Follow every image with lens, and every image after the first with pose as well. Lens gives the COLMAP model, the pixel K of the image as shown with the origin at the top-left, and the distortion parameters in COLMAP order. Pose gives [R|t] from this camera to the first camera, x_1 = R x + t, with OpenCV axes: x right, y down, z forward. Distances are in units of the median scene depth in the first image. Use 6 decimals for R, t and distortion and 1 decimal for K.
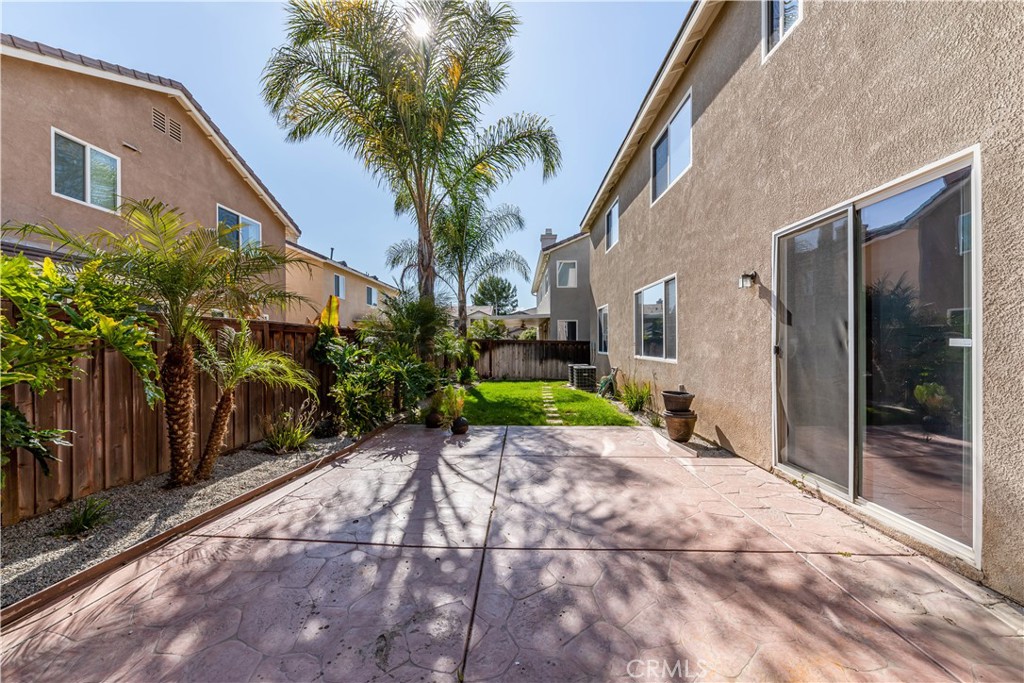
lens RADIAL K [[406.1, 0, 529.1], [0, 406.1, 343.0], [0, 0, 1]] dist [0.004600, -0.000682]
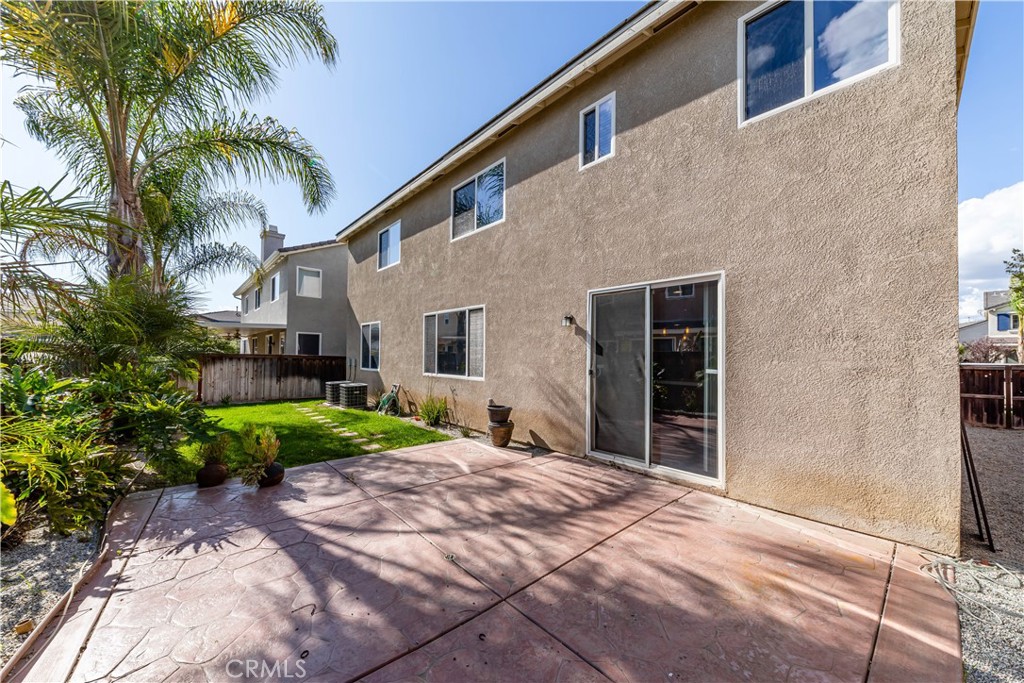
lens RADIAL K [[355.3, 0, 542.1], [0, 355.3, 350.1], [0, 0, 1]] dist [0.005805, -0.002404]
pose [[0.708604, 0.027668, 0.705064, -0.299947], [-0.016359, 0.999607, -0.022784, -0.022236], [-0.705417, 0.004610, 0.708778, 0.172021]]
